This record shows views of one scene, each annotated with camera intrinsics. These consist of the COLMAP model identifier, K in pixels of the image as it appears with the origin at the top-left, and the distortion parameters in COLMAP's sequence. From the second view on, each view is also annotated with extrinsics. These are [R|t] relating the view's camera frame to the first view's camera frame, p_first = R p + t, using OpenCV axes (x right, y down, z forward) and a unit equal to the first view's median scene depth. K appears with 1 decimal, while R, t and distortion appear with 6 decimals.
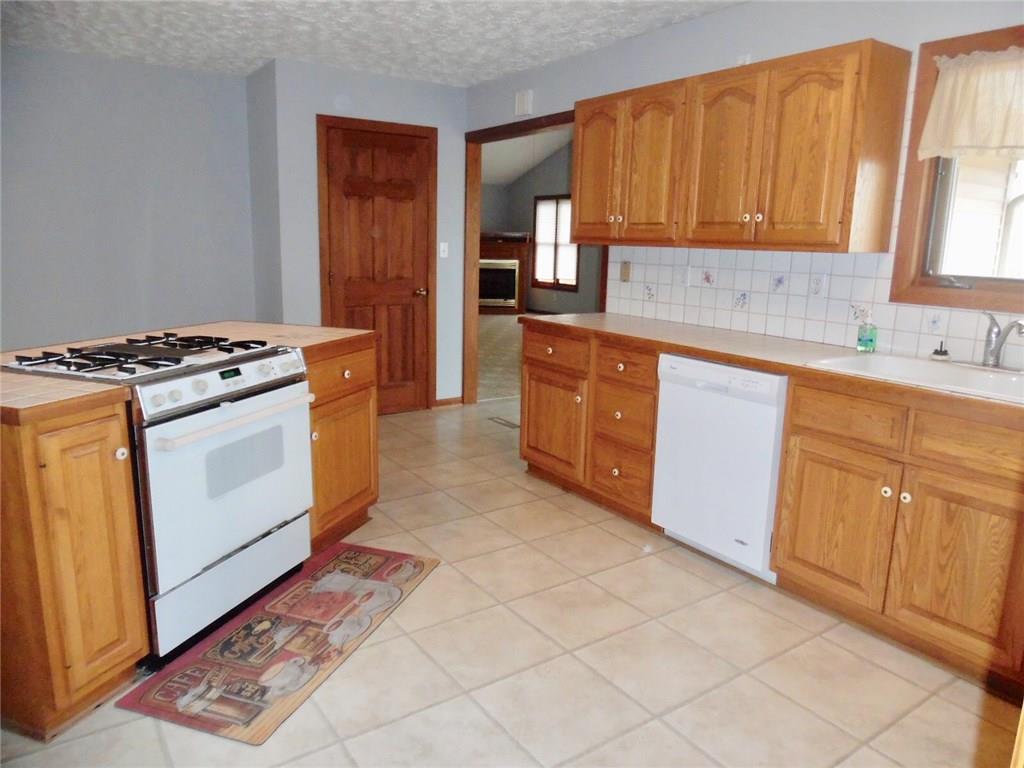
lens RADIAL K [[715.9, 0, 512.0], [0, 715.9, 384.0], [0, 0, 1]] dist [-0.025458, 0.004839]
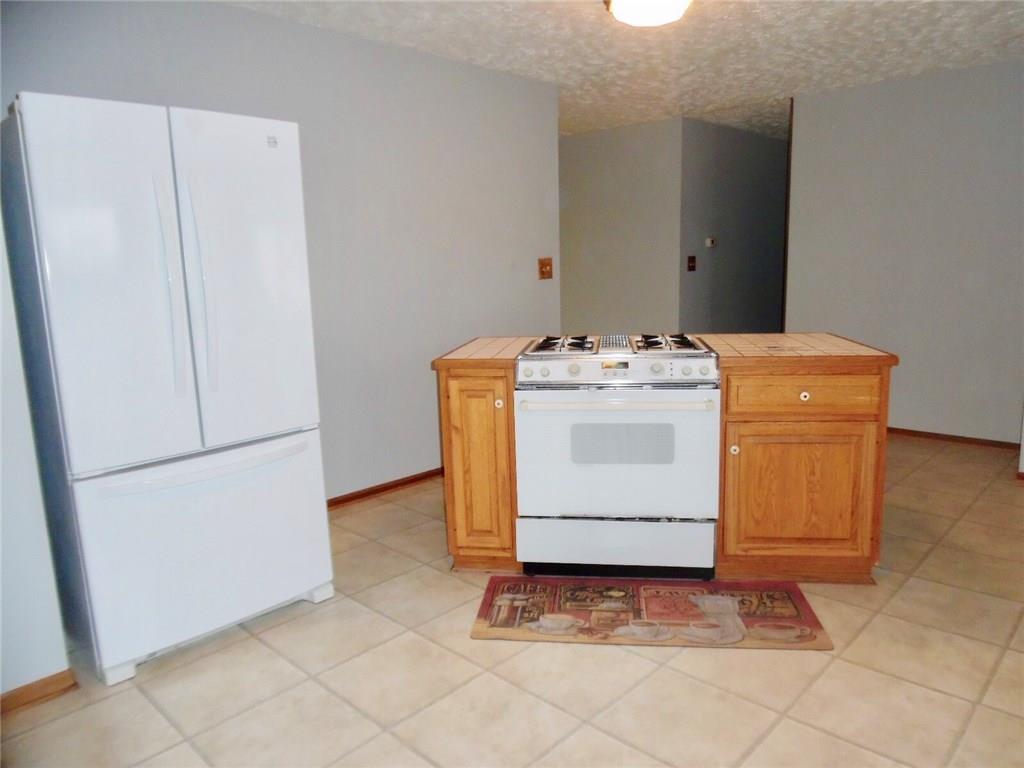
lens RADIAL K [[715.9, 0, 512.0], [0, 715.9, 384.0], [0, 0, 1]] dist [-0.025458, 0.004839]
pose [[0.193376, 0.135968, -0.971657, 0.687326], [-0.160906, 0.981336, 0.105300, -0.077938], [0.967840, 0.135984, 0.211645, 0.577082]]
